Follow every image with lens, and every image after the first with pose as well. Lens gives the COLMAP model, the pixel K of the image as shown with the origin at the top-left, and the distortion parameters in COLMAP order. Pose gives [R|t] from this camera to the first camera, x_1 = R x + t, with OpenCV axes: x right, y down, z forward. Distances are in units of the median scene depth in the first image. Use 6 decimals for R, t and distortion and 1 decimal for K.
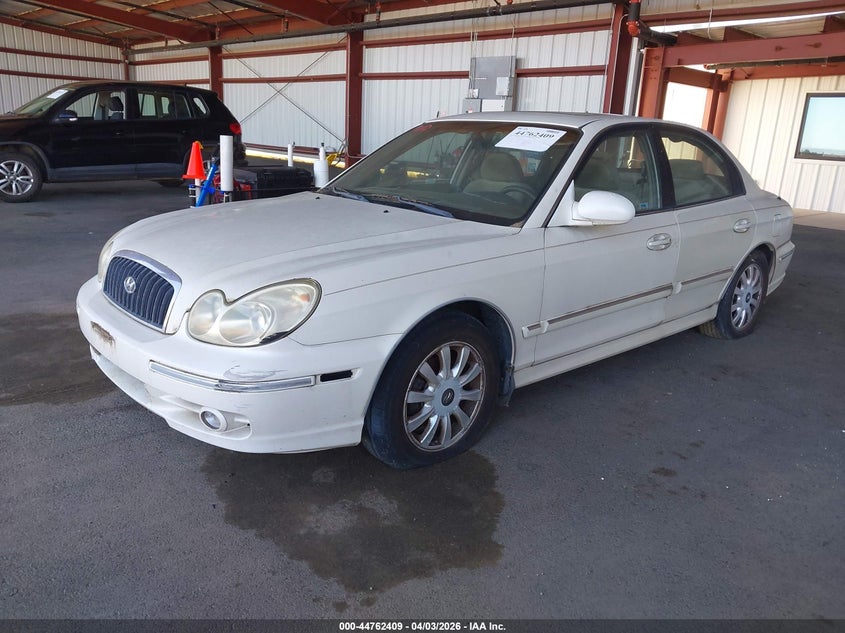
lens RADIAL K [[629.5, 0, 422.5], [0, 629.5, 316.5], [0, 0, 1]] dist [-0.033969, 0.002622]
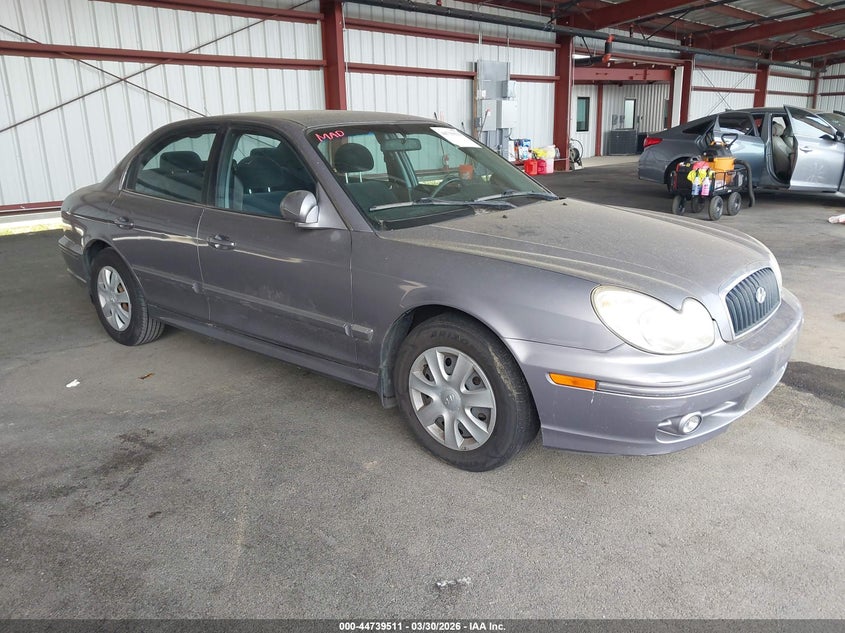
lens RADIAL K [[701.9, 0, 422.5], [0, 701.9, 316.5], [0, 0, 1]] dist [-0.002192, -0.001966]
pose [[-0.100045, -0.309482, 0.945628, -0.978413], [0.308247, 0.893997, 0.325196, -0.375792], [-0.946031, 0.324021, 0.005957, 1.041643]]
